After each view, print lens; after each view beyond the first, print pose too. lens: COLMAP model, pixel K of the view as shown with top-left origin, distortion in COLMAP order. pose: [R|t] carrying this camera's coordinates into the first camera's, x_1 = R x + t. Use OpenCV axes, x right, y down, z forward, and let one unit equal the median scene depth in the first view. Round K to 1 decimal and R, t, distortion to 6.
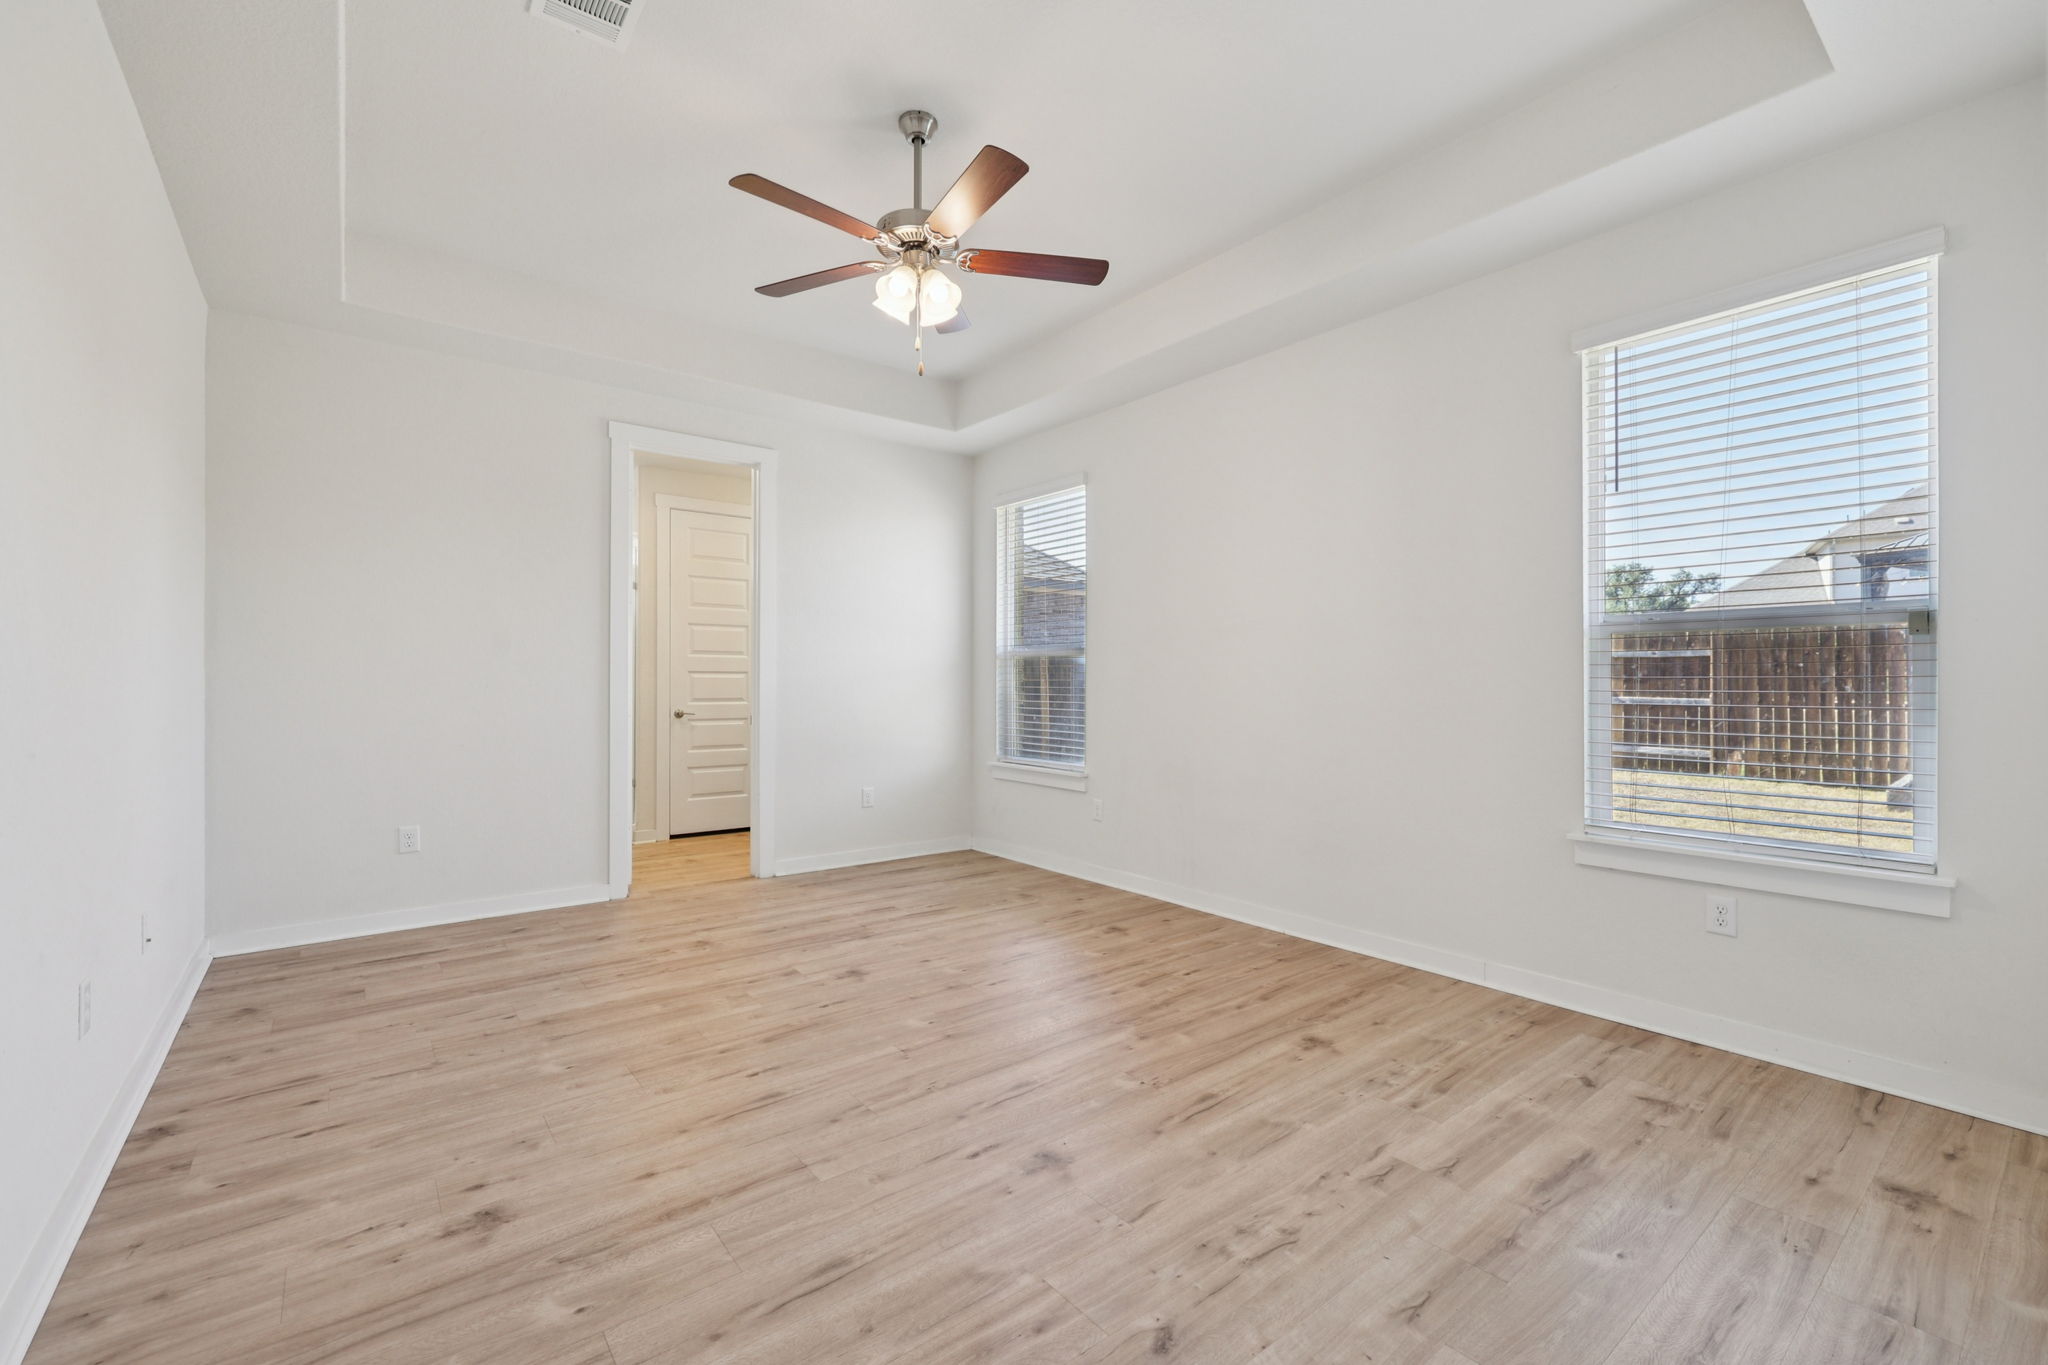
lens RADIAL K [[857.5, 0, 1022.2], [0, 857.5, 679.5], [0, 0, 1]] dist [0.001015, 0.000197]
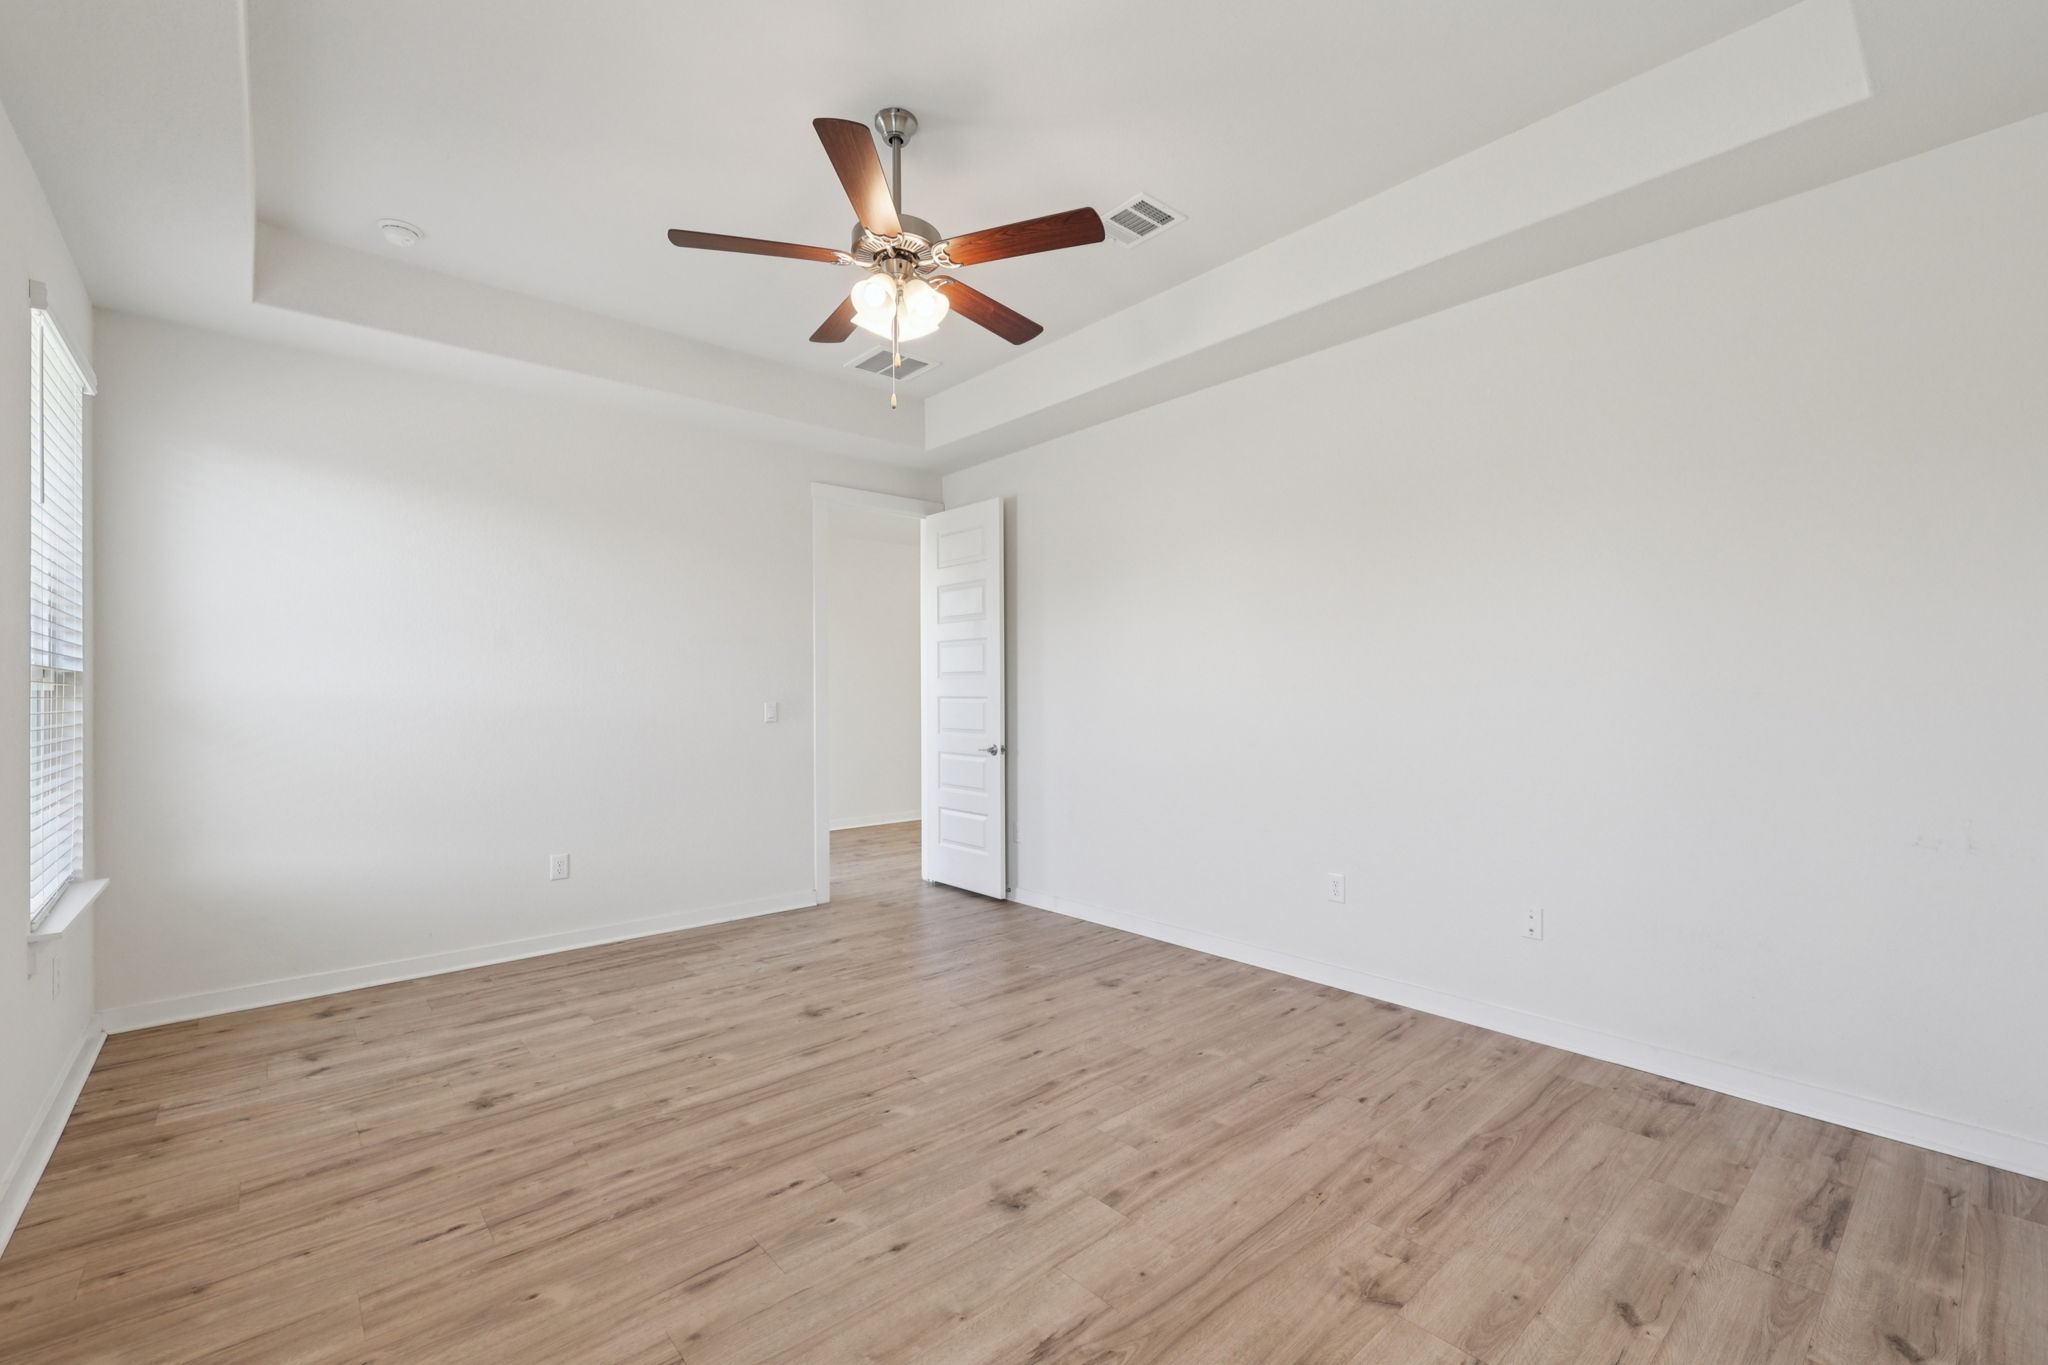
lens RADIAL K [[857.5, 0, 1024.6], [0, 857.5, 687.6], [0, 0, 1]] dist [0.001015, 0.000197]
pose [[-0.998427, 0.005885, -0.055764, -0.221318], [0.006569, 0.999905, -0.012087, -0.029895], [0.055687, -0.012434, -0.998371, 2.089332]]
